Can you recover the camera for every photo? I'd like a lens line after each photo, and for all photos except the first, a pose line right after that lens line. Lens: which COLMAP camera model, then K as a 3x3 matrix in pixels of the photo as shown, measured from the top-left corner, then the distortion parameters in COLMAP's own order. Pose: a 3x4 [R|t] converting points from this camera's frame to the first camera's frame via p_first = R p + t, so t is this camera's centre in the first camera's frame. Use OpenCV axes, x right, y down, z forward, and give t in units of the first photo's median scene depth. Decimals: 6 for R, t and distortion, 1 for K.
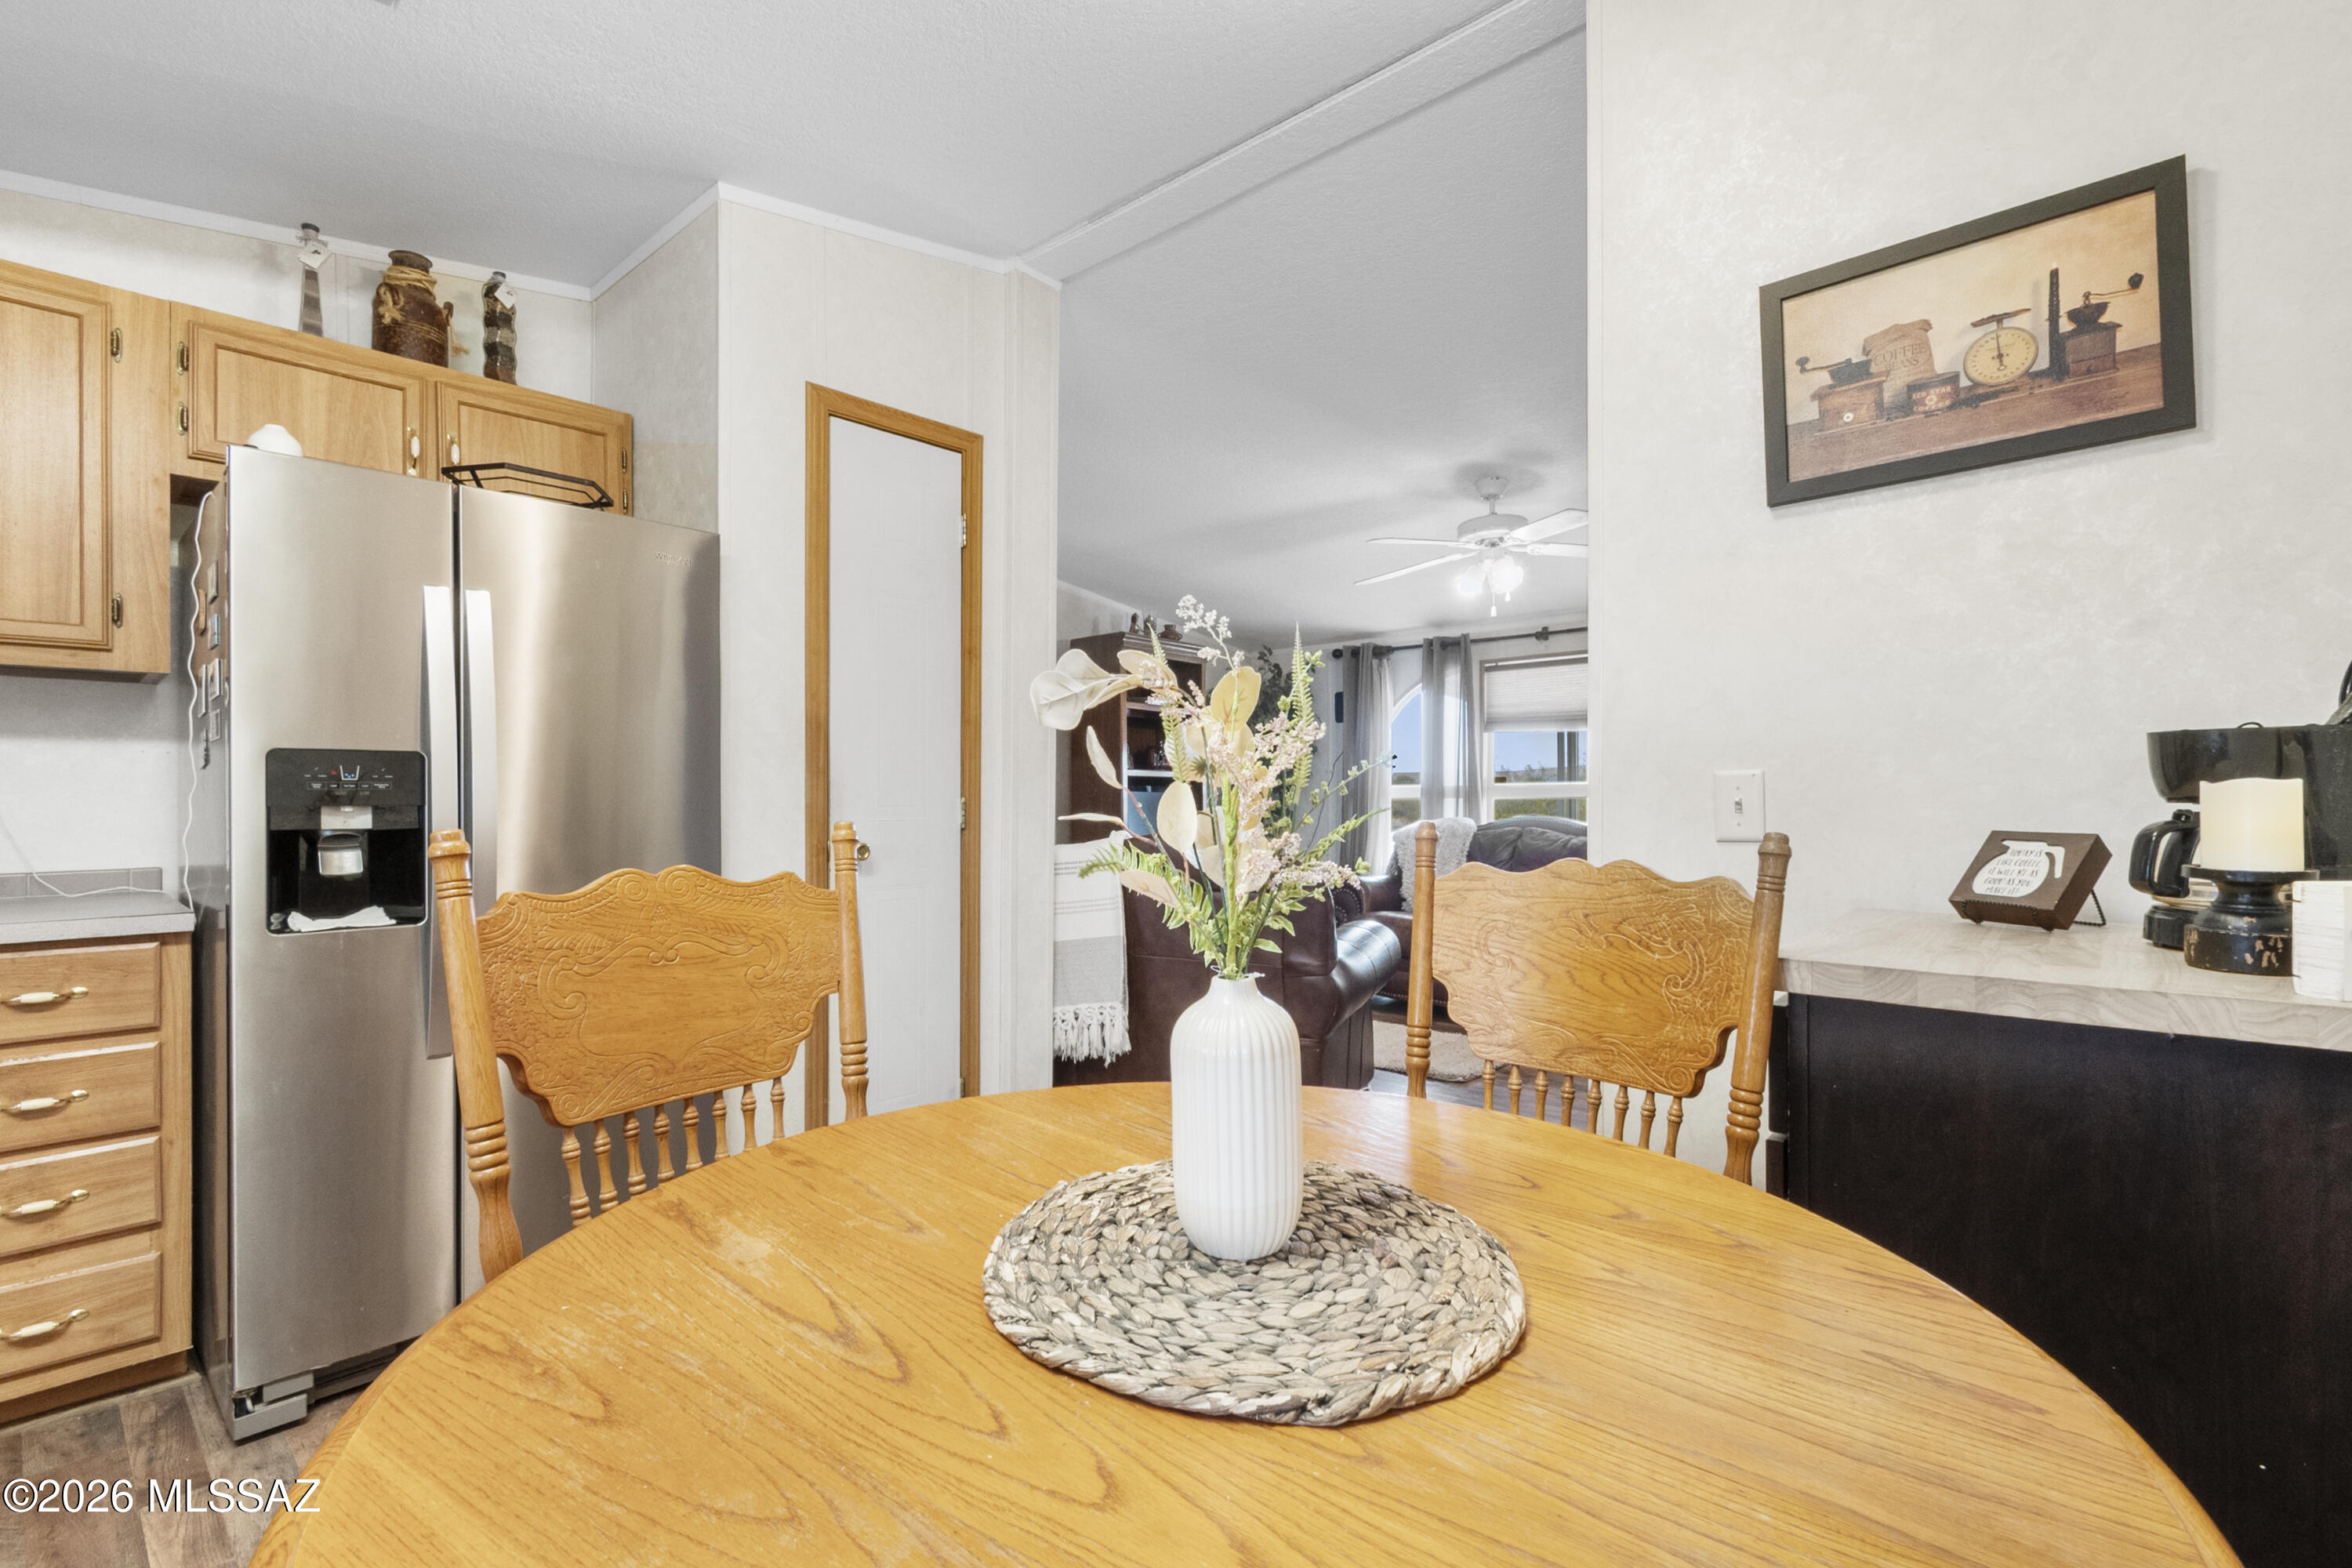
lens RADIAL K [[1067.1, 0, 1160.4], [0, 1067.1, 782.8], [0, 0, 1]] dist [0.008945, -0.003110]
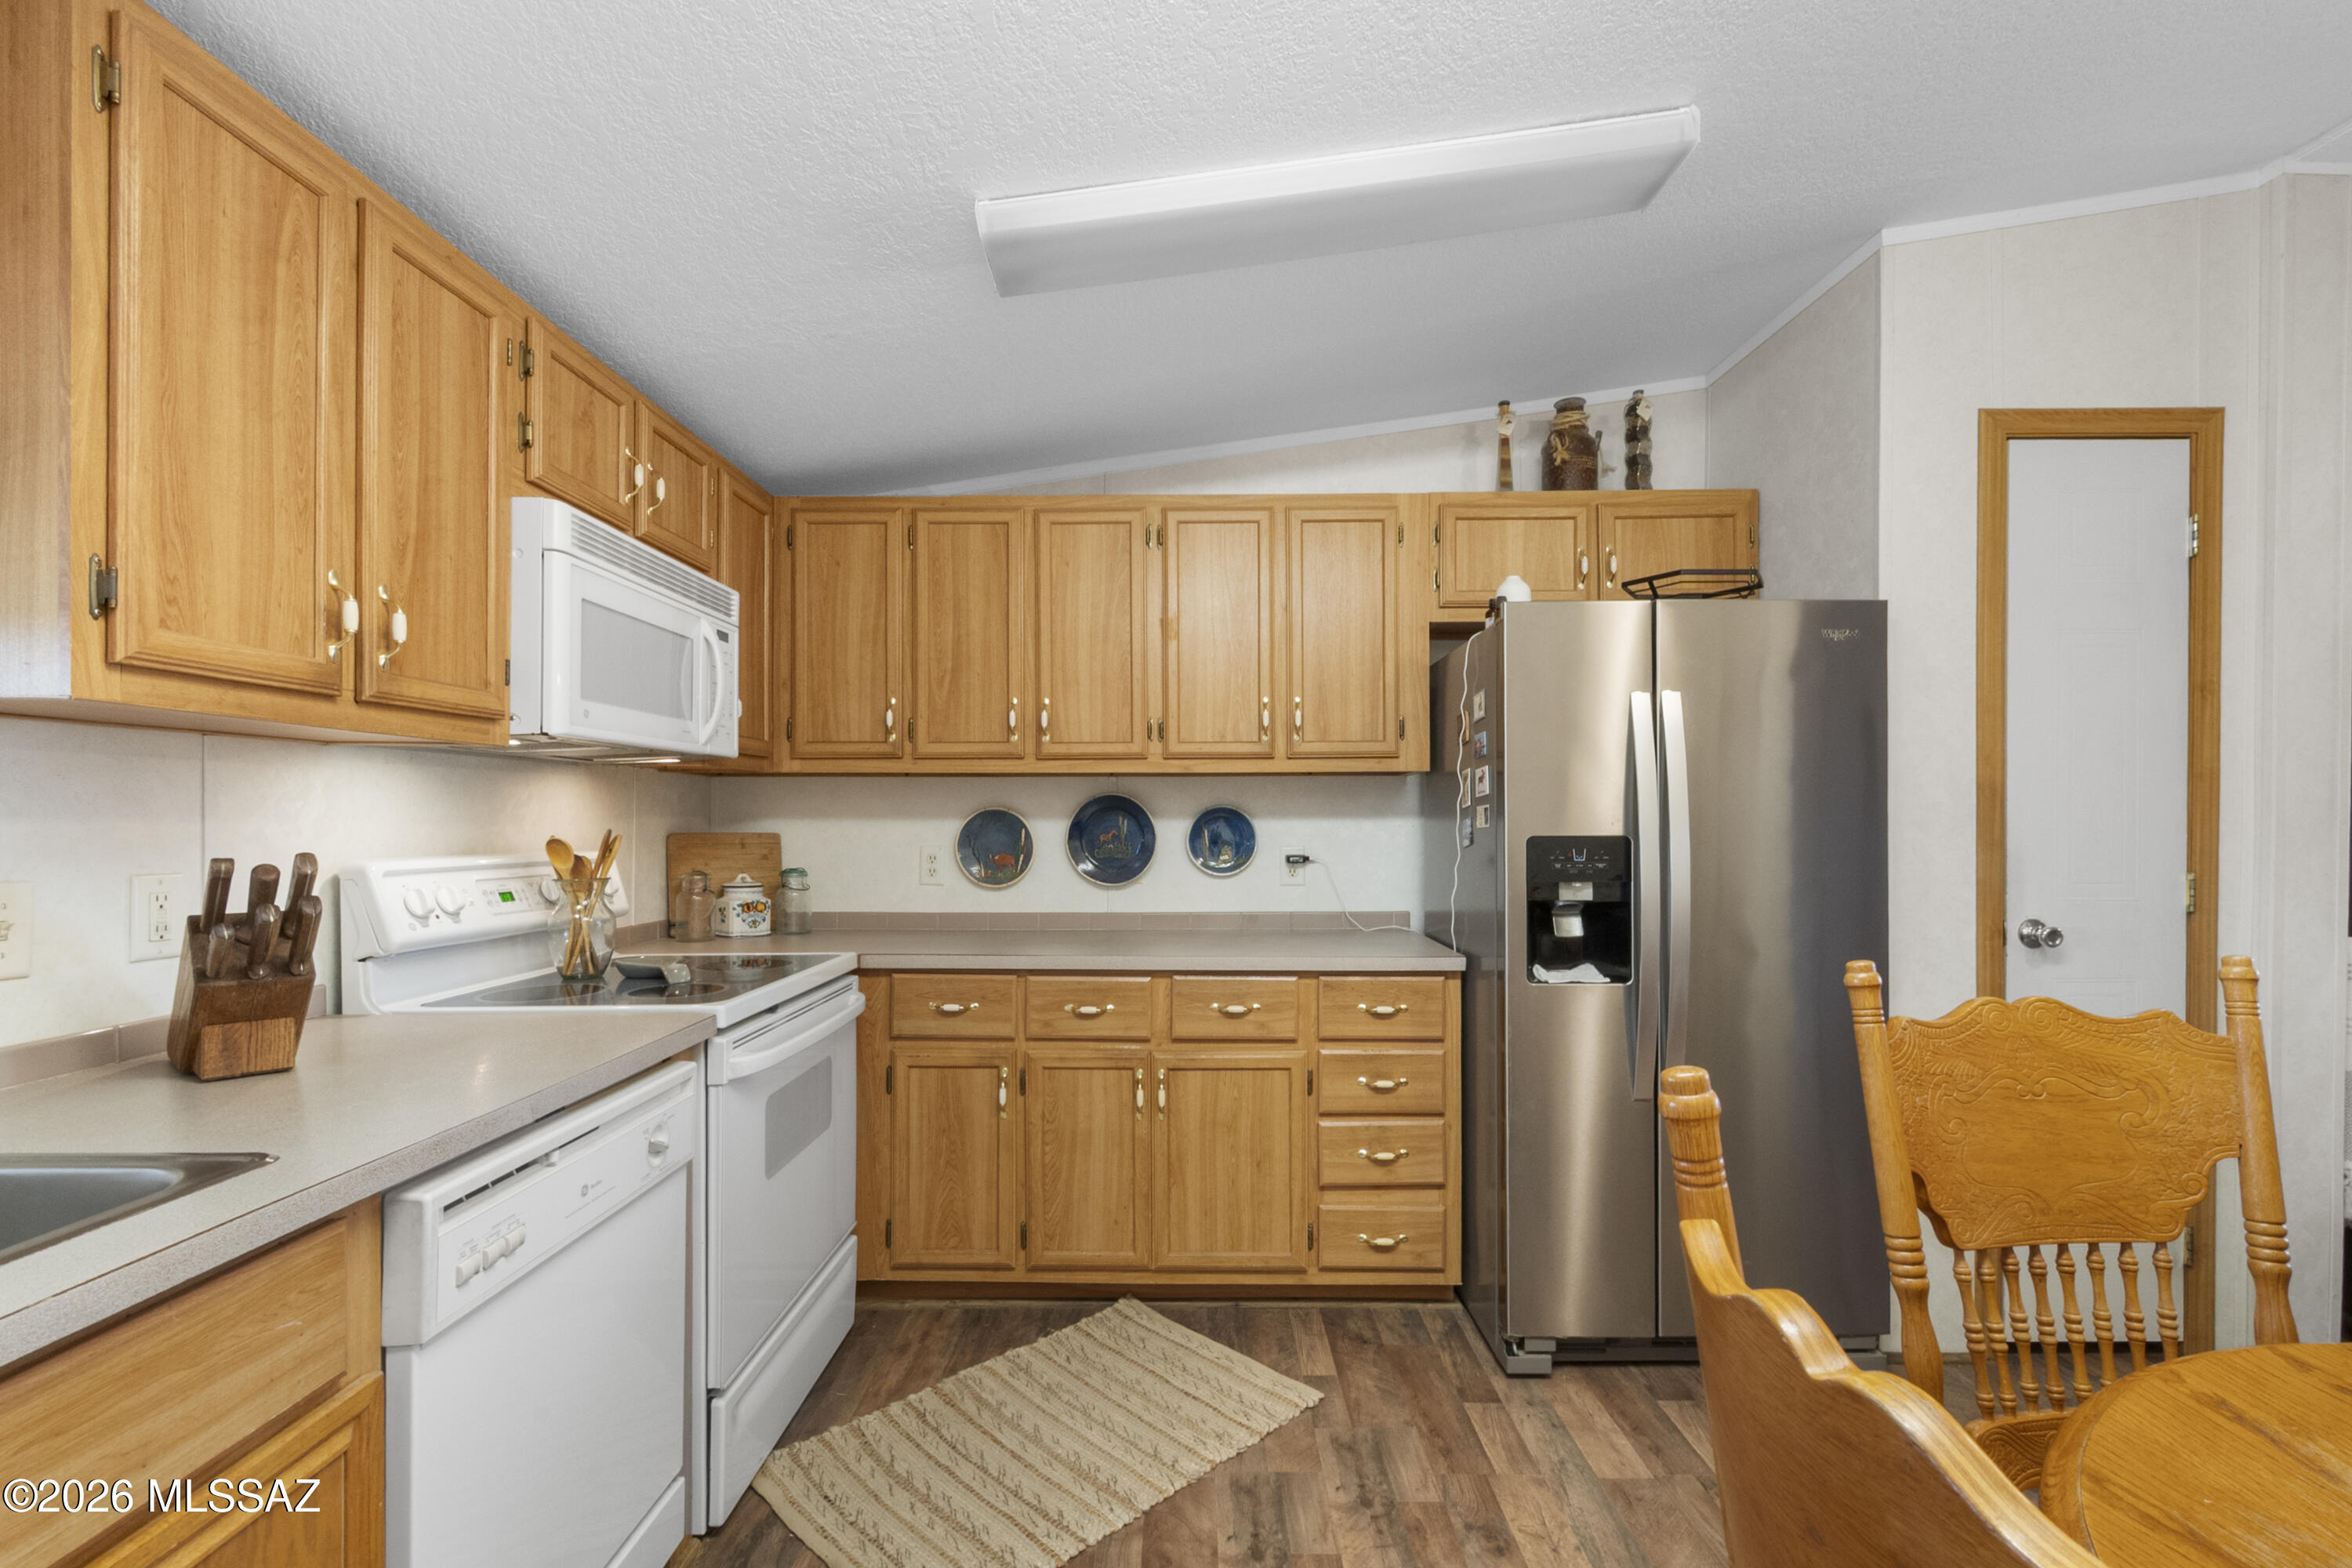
lens RADIAL K [[1067.1, 0, 1180.6], [0, 1067.1, 812.7], [0, 0, 1]] dist [0.008945, -0.003110]
pose [[0.671441, -0.003621, -0.741049, -0.161369], [0.006333, 0.999980, 0.000853, -0.059486], [0.741031, -0.005266, 0.671451, -0.140609]]
